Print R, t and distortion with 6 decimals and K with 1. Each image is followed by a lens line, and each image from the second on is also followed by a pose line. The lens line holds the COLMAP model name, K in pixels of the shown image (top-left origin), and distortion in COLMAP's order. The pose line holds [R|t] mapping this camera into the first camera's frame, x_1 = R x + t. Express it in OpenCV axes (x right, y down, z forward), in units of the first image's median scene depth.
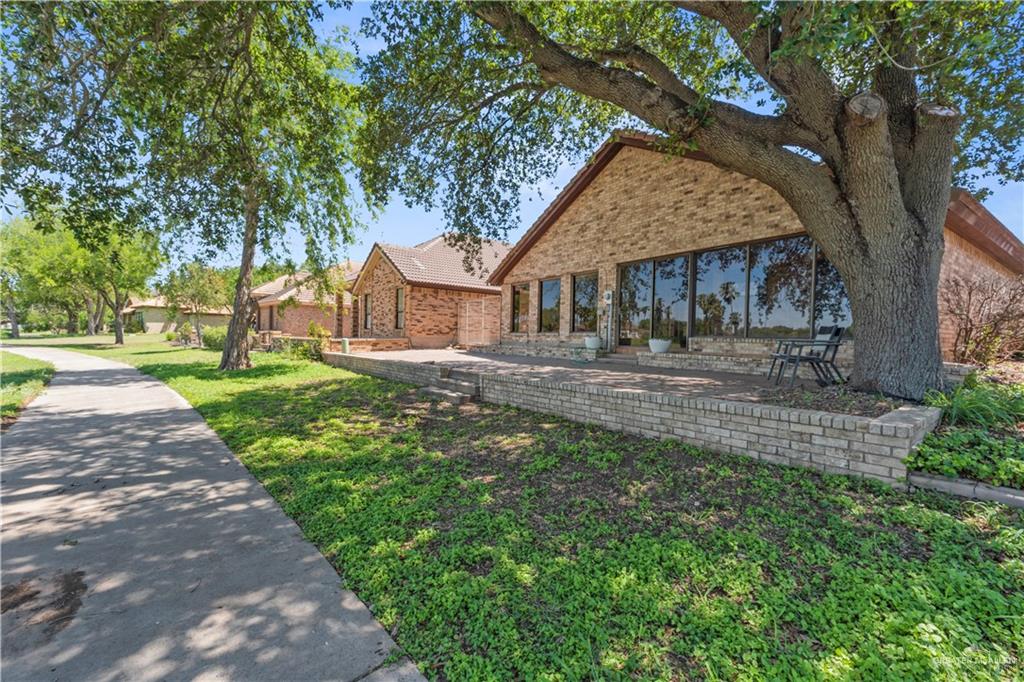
lens RADIAL K [[433.0, 0, 510.4], [0, 433.0, 343.6], [0, 0, 1]] dist [-0.002817, -0.001580]
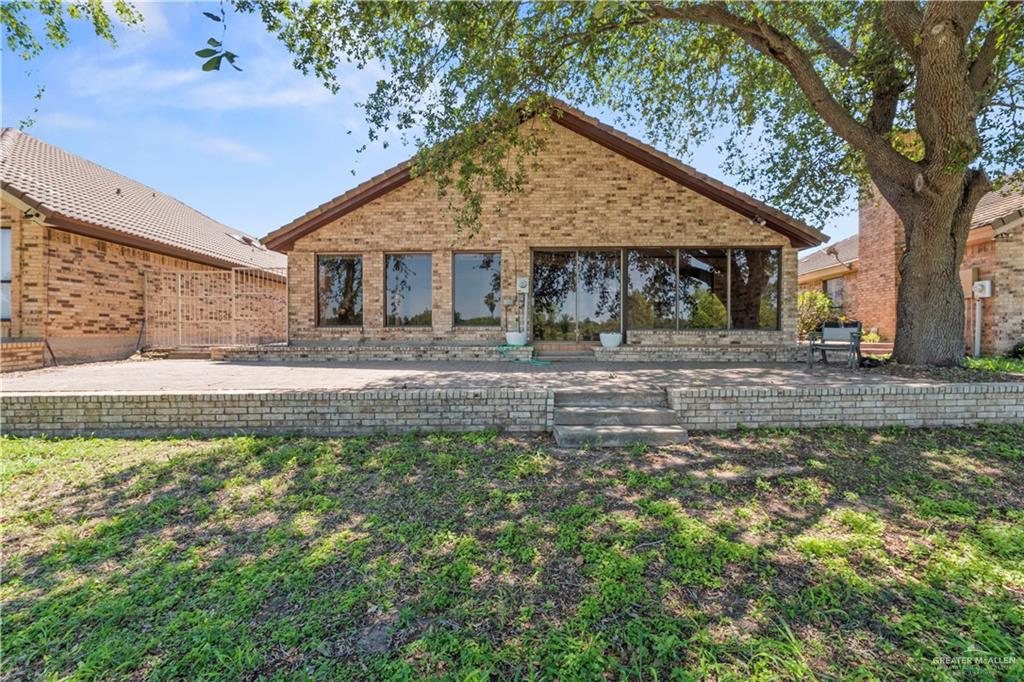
lens RADIAL K [[433.0, 0, 511.8], [0, 433.0, 337.3], [0, 0, 1]] dist [-0.002817, -0.001580]
pose [[0.576413, -0.030985, 0.816571, -0.572993], [0.024118, 0.999491, 0.020901, -0.026026], [-0.816803, 0.007647, 0.576866, 0.616339]]
